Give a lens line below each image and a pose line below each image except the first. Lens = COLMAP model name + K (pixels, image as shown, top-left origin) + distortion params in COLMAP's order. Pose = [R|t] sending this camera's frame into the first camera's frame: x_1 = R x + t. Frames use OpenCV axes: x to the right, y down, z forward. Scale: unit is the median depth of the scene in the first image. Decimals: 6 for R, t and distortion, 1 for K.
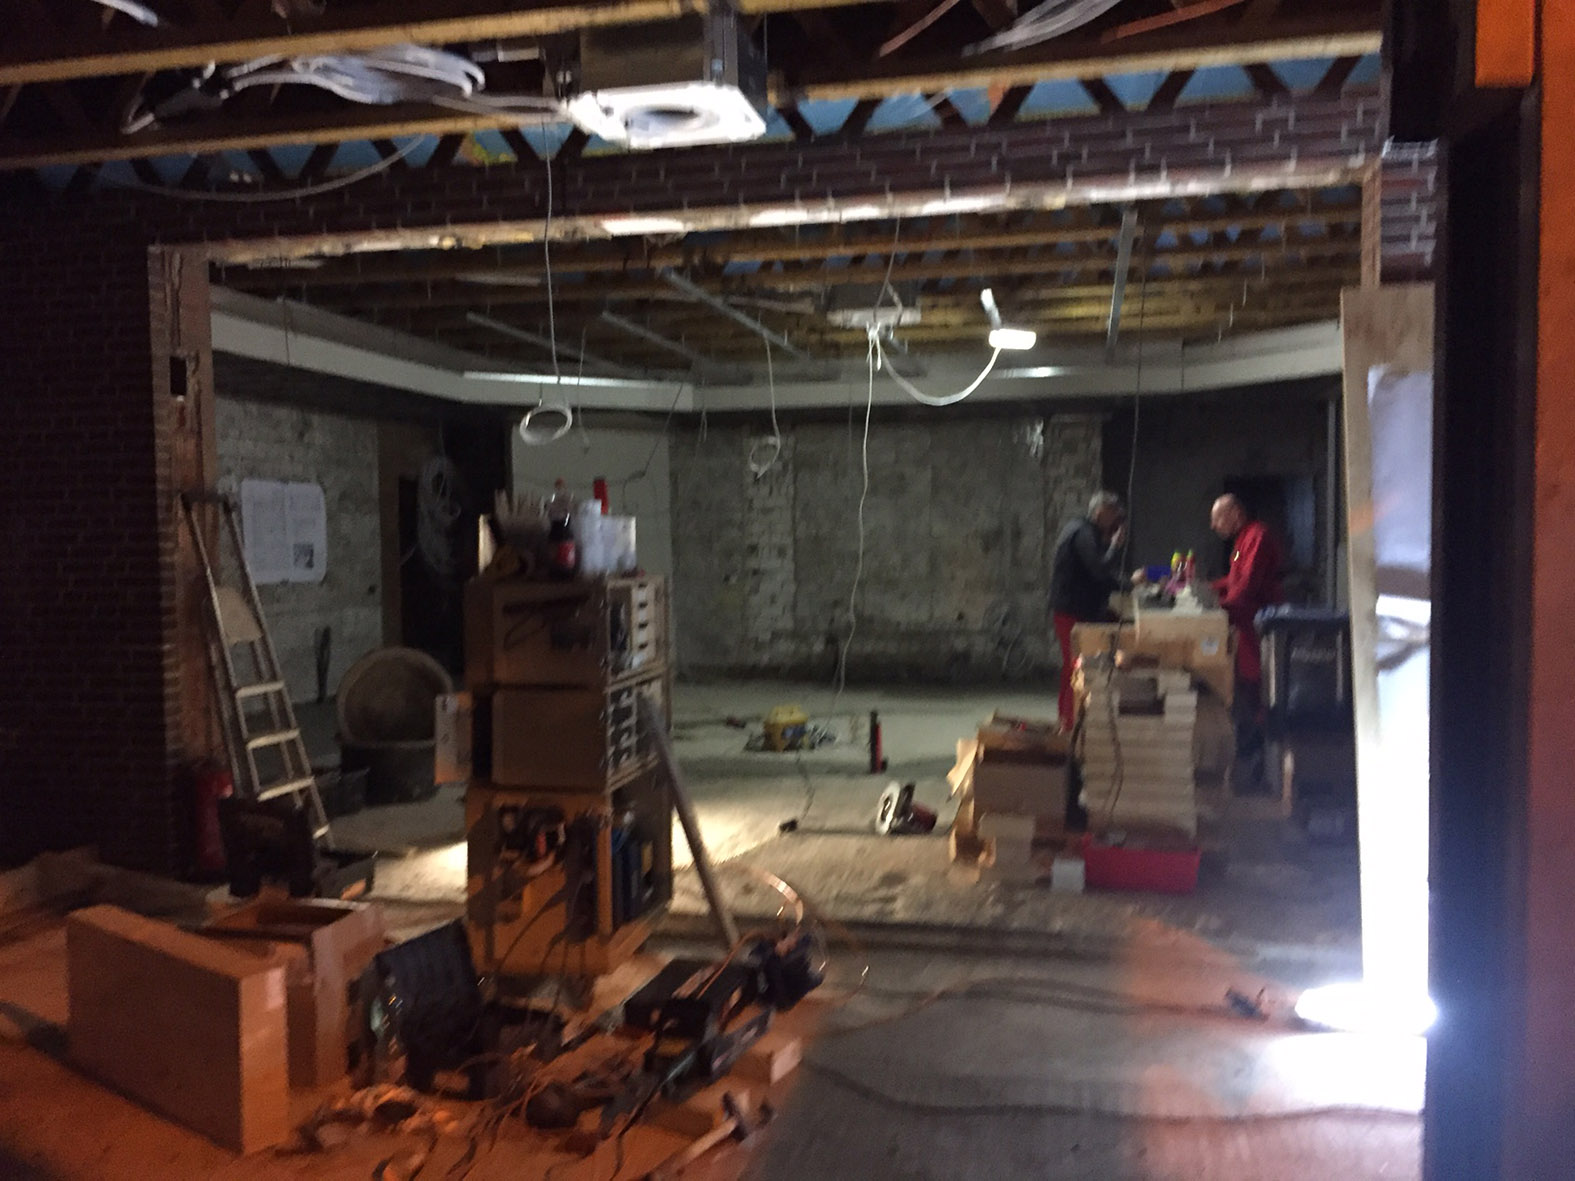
lens RADIAL K [[1359.1, 0, 787.5], [0, 1359.1, 590.5], [0, 0, 1]] dist [0.033659, -0.011742]
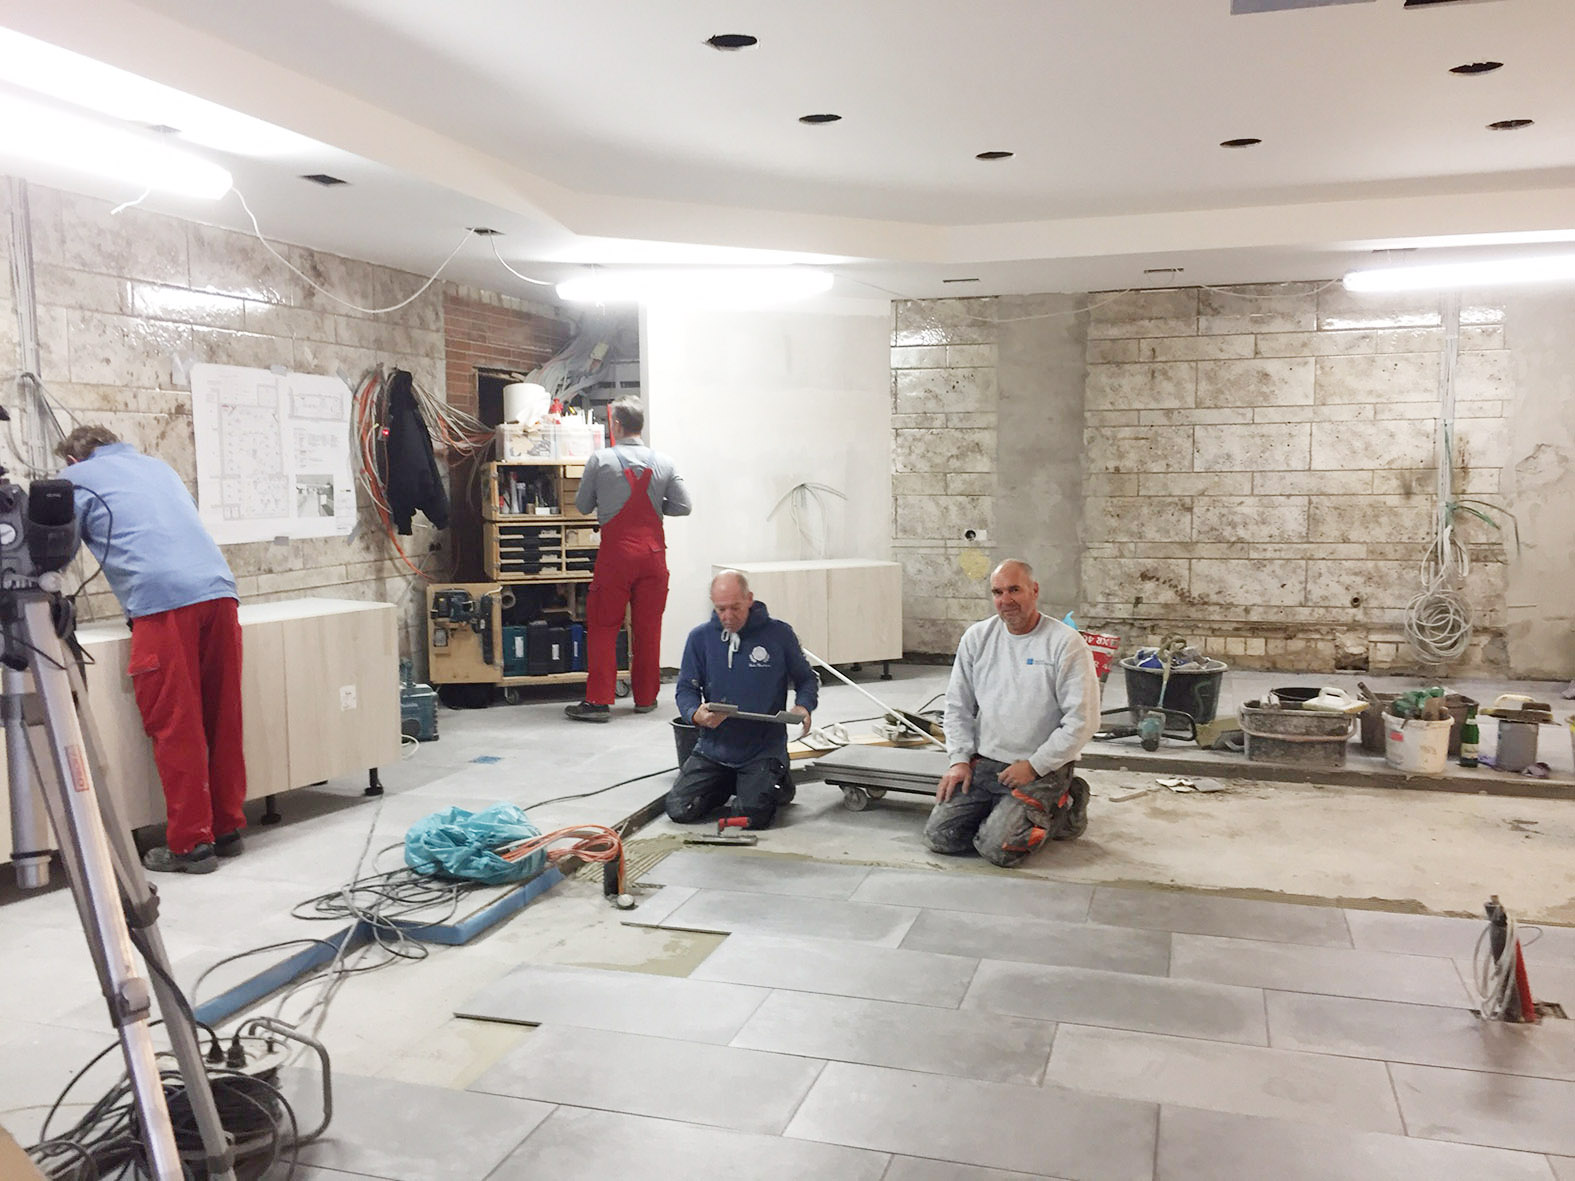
lens RADIAL K [[1355.3, 0, 787.5], [0, 1355.3, 590.5], [0, 0, 1]] dist [0.072233, -0.052100]
pose [[0.996737, 0.017816, -0.078724, -0.191377], [-0.013565, 0.998437, 0.054214, -0.037360], [0.079567, -0.052969, 0.995421, 0.800145]]
